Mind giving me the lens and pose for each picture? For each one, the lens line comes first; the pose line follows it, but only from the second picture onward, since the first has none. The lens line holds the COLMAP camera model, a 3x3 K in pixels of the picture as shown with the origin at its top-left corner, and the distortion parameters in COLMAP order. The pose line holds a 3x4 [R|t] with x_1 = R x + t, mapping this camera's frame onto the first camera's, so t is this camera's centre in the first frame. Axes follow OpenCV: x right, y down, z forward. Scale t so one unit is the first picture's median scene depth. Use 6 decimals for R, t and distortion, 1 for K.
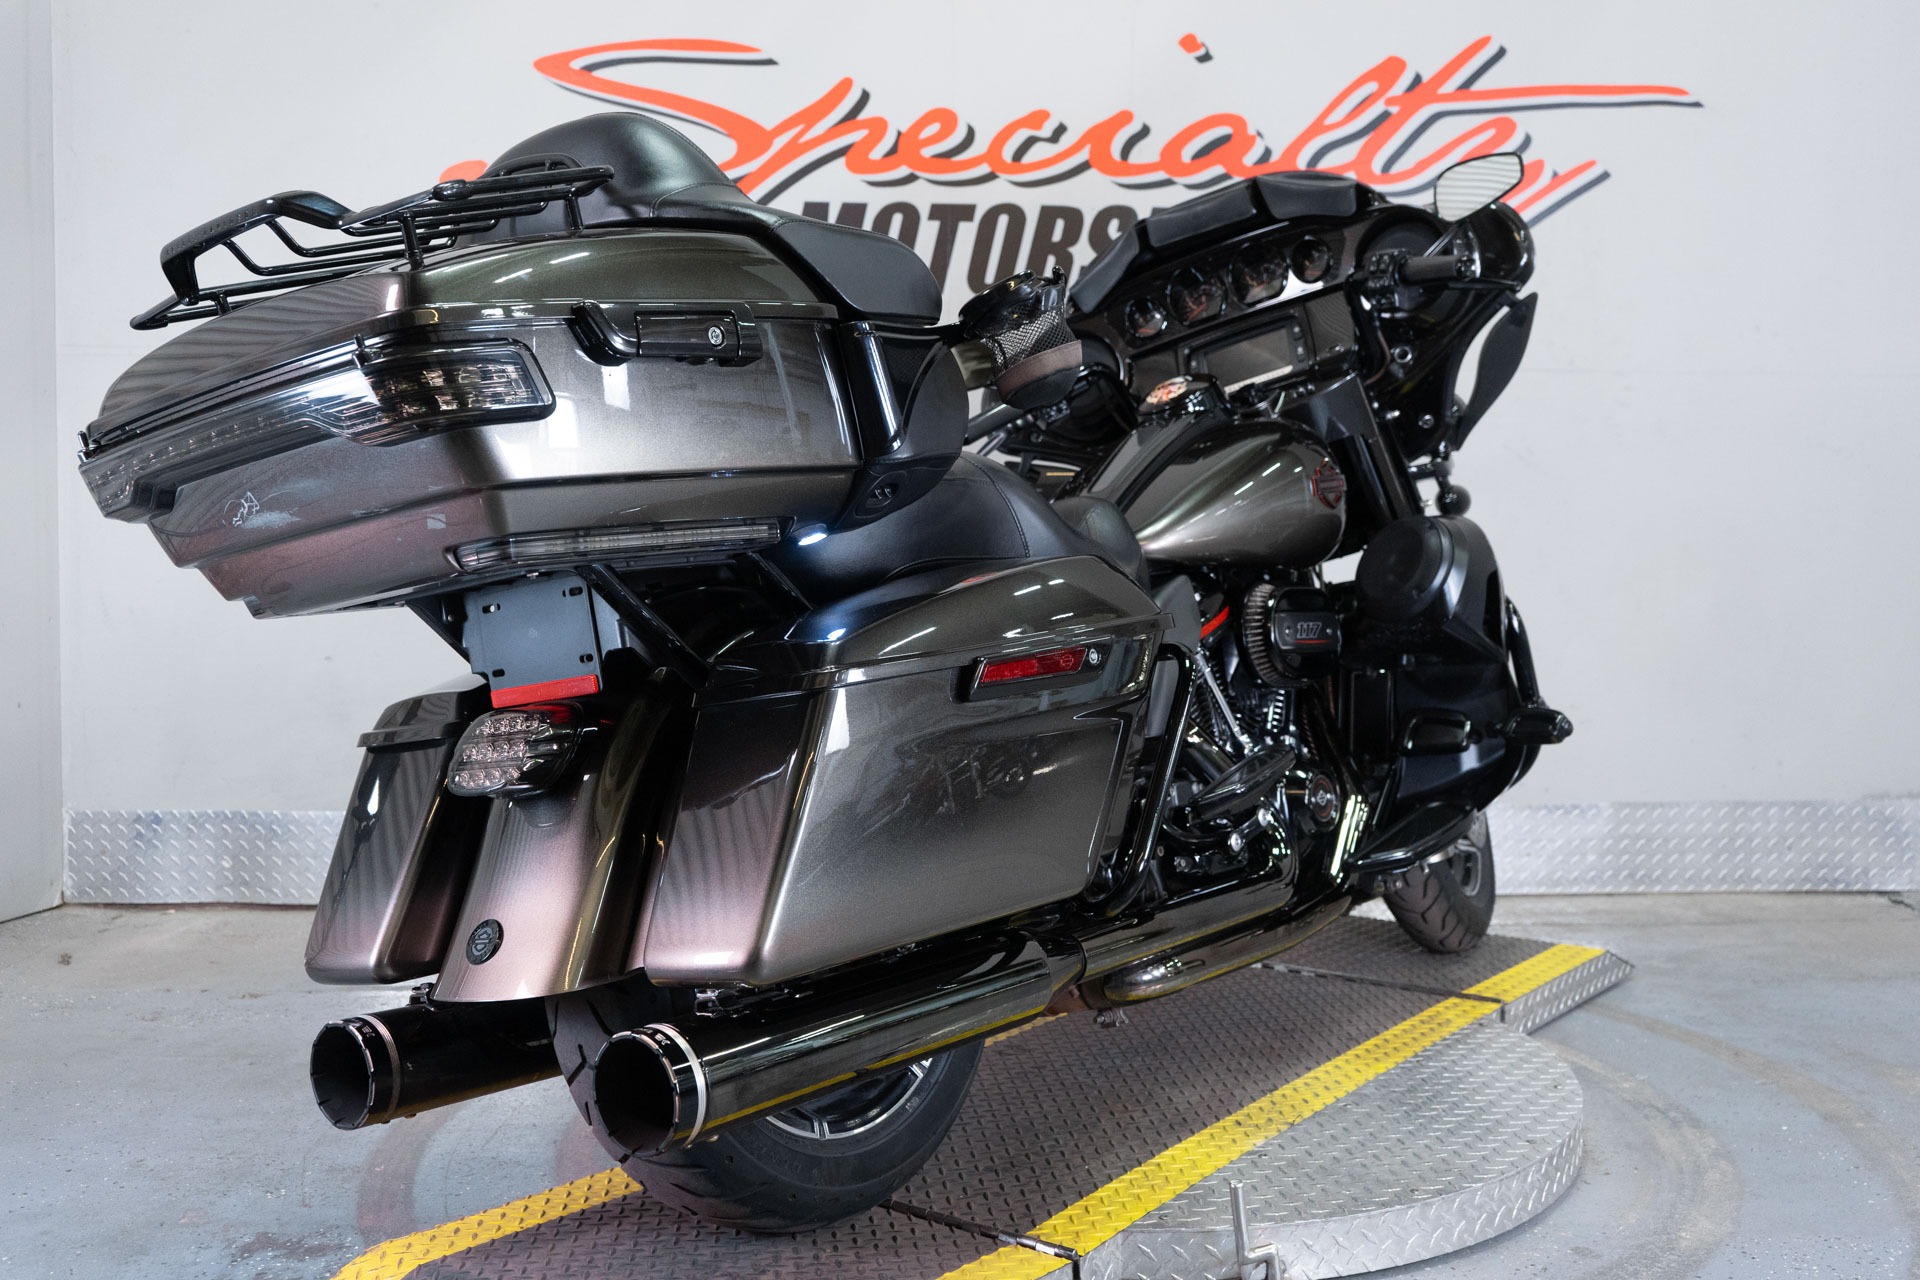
lens RADIAL K [[1935.6, 0, 960.0], [0, 1935.6, 640.0], [0, 0, 1]] dist [-0.003476, 0.027680]
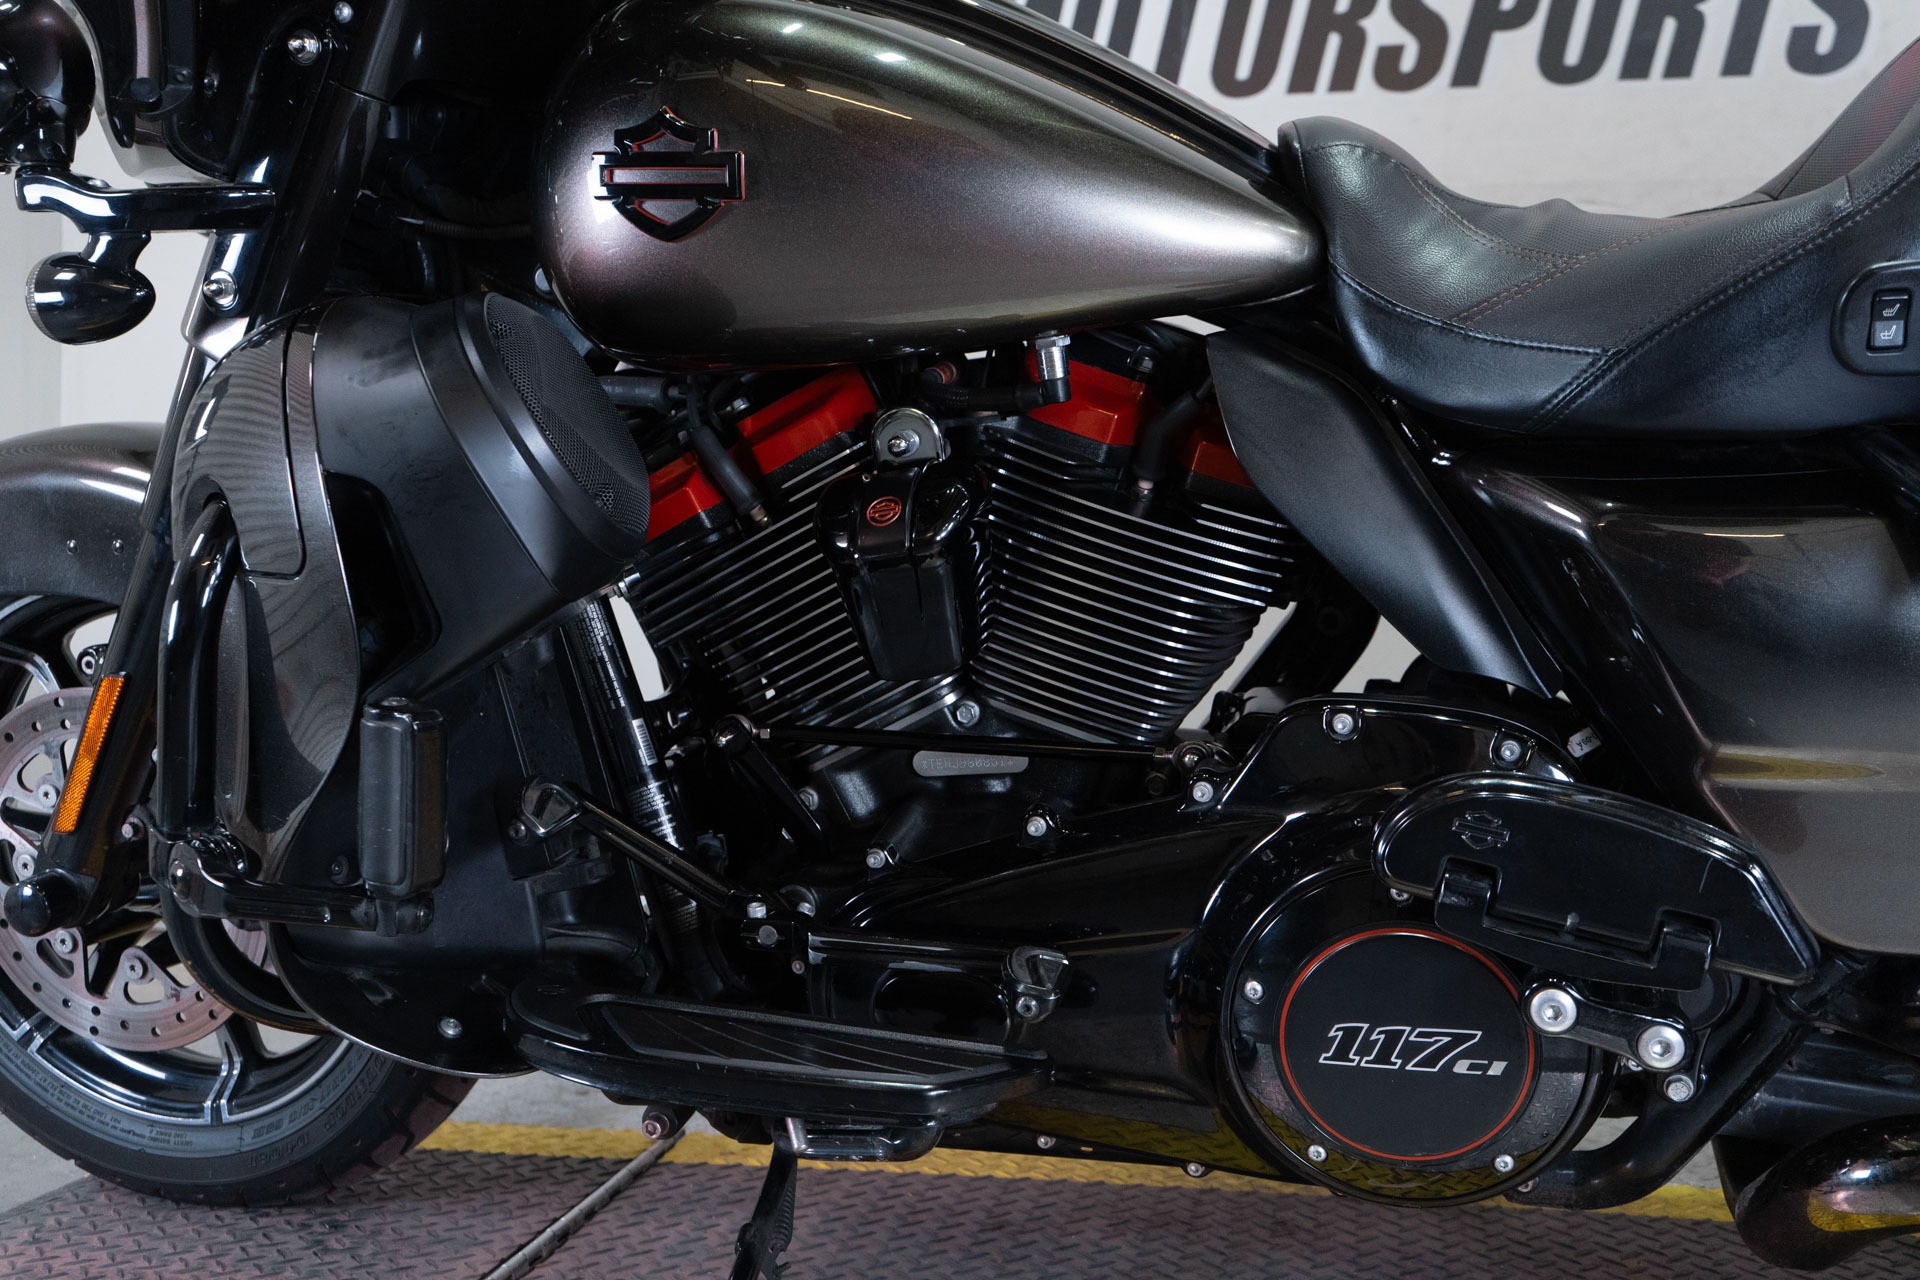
lens RADIAL K [[1872.9, 0, 960.0], [0, 1872.9, 640.0], [0, 0, 1]] dist [0.008822, 0.018949]
pose [[0.976747, 0.009066, -0.214202, 0.062205], [-0.018680, 0.998905, -0.042899, 0.048262], [0.213578, 0.045903, 0.975847, 0.331075]]
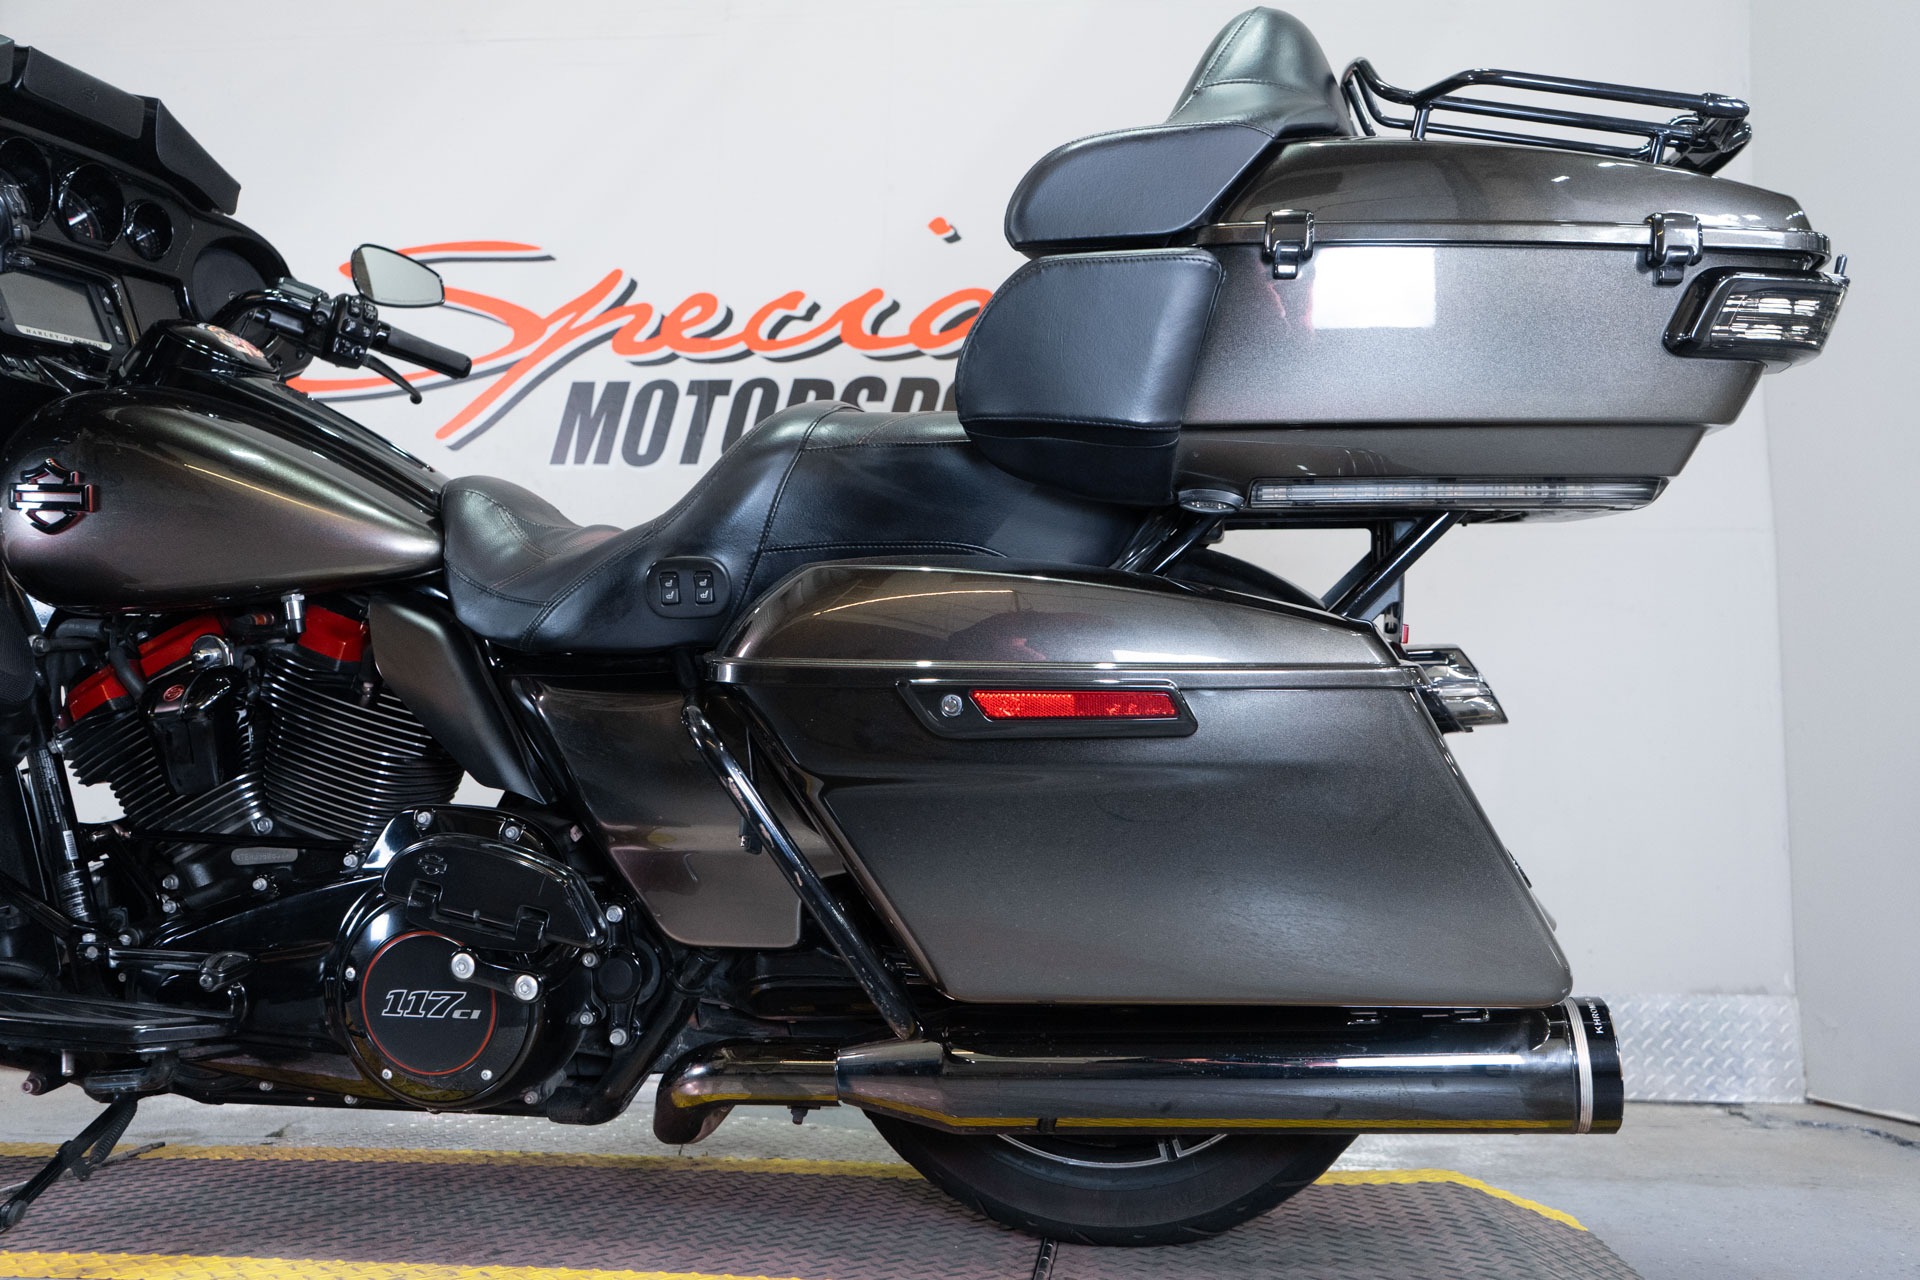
lens RADIAL K [[1541.0, 0, 960.0], [0, 1541.0, 640.0], [0, 0, 1]] dist [-0.015617, 0.011644]
pose [[0.991693, -0.007183, -0.128428, 0.233389], [-0.020157, 0.977426, -0.210314, 0.081020], [0.127039, 0.211156, 0.969162, 0.248926]]
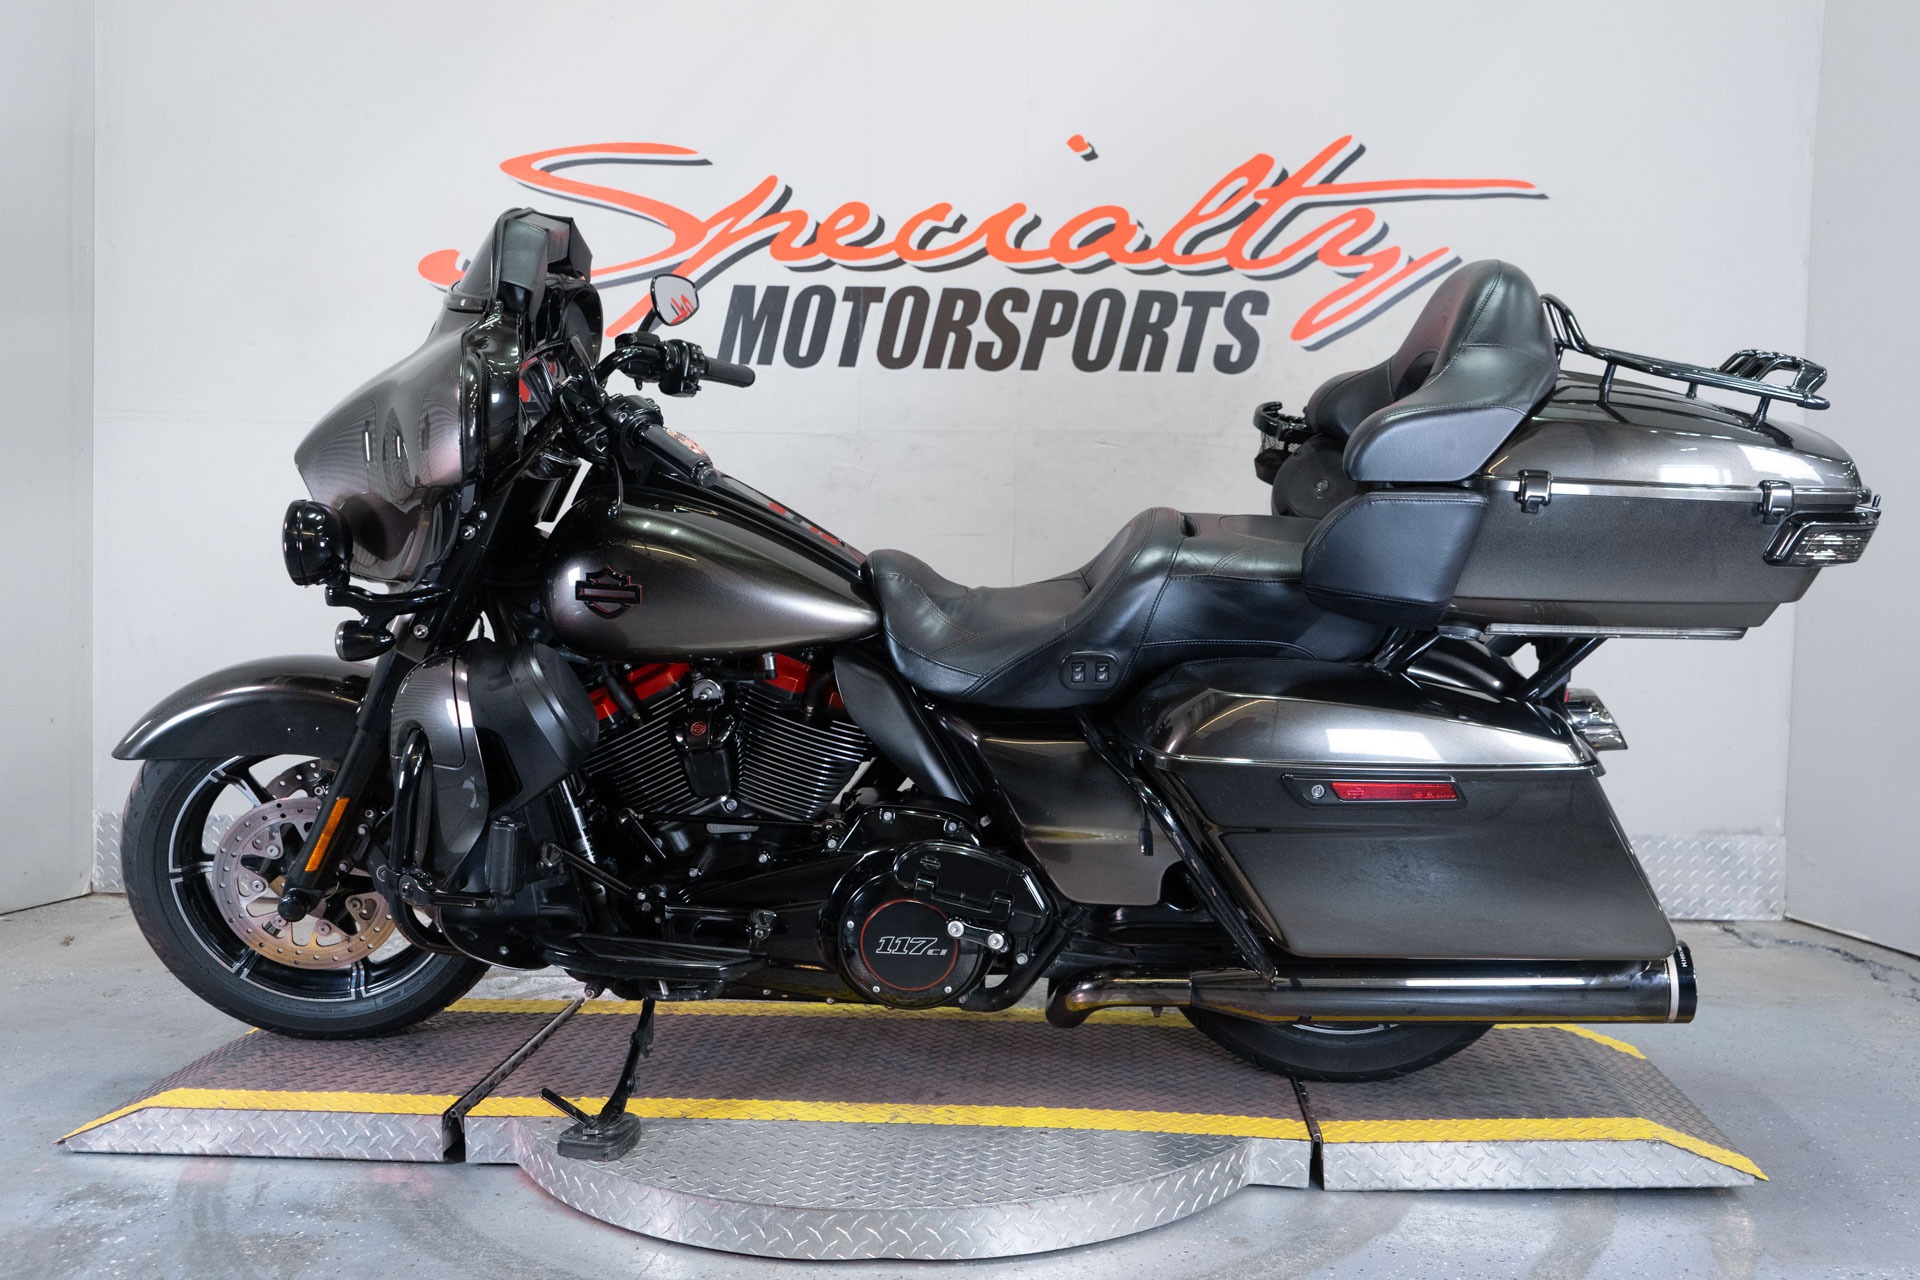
lens RADIAL K [[1742.3, 0, 960.0], [0, 1742.3, 640.0], [0, 0, 1]] dist [-0.014912, 0.032506]
pose [[0.997515, 0.013003, -0.069241, 0.124095], [-0.014387, 0.999706, -0.019528, -0.001528], [0.068967, 0.020475, 0.997409, 0.000459]]
